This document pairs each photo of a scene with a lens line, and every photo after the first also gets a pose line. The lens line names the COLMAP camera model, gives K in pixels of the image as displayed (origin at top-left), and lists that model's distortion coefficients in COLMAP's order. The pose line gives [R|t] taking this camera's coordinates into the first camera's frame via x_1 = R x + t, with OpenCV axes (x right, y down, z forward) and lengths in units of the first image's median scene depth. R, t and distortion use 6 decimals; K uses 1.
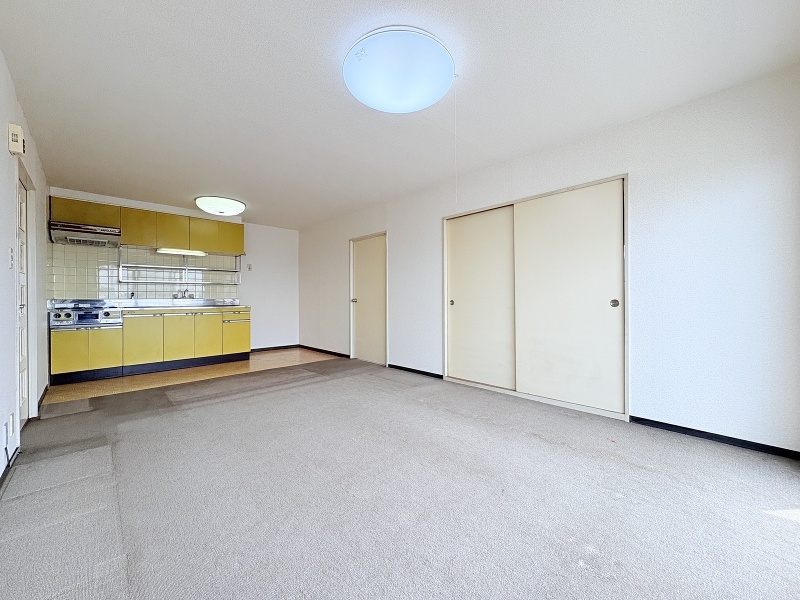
lens RADIAL K [[320.3, 0, 402.6], [0, 320.3, 295.7], [0, 0, 1]] dist [0.001969, 0.000164]
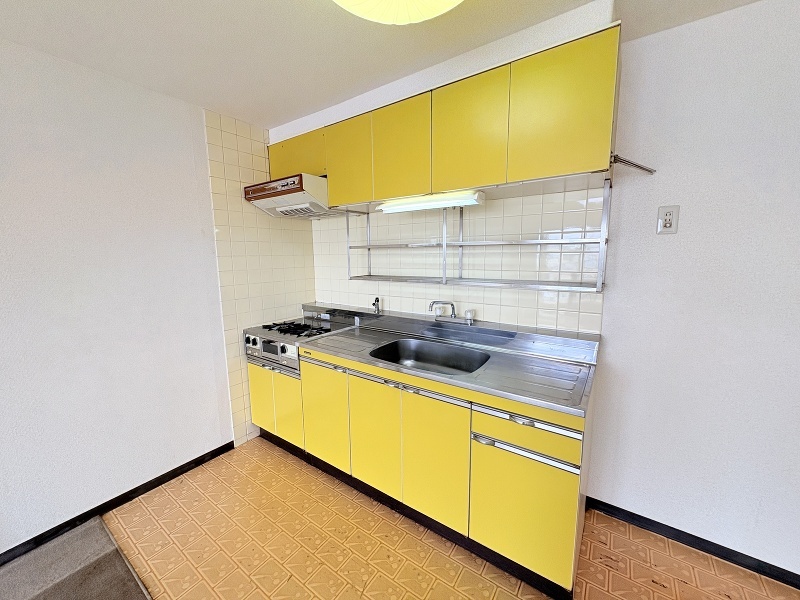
lens RADIAL K [[320.3, 0, 402.6], [0, 320.3, 295.7], [0, 0, 1]] dist [0.001969, 0.000164]
pose [[0.154692, 0.136093, -0.978544, -0.387083], [0.015461, 0.990012, 0.140132, -0.098693], [0.987842, -0.036807, 0.151043, 1.115717]]
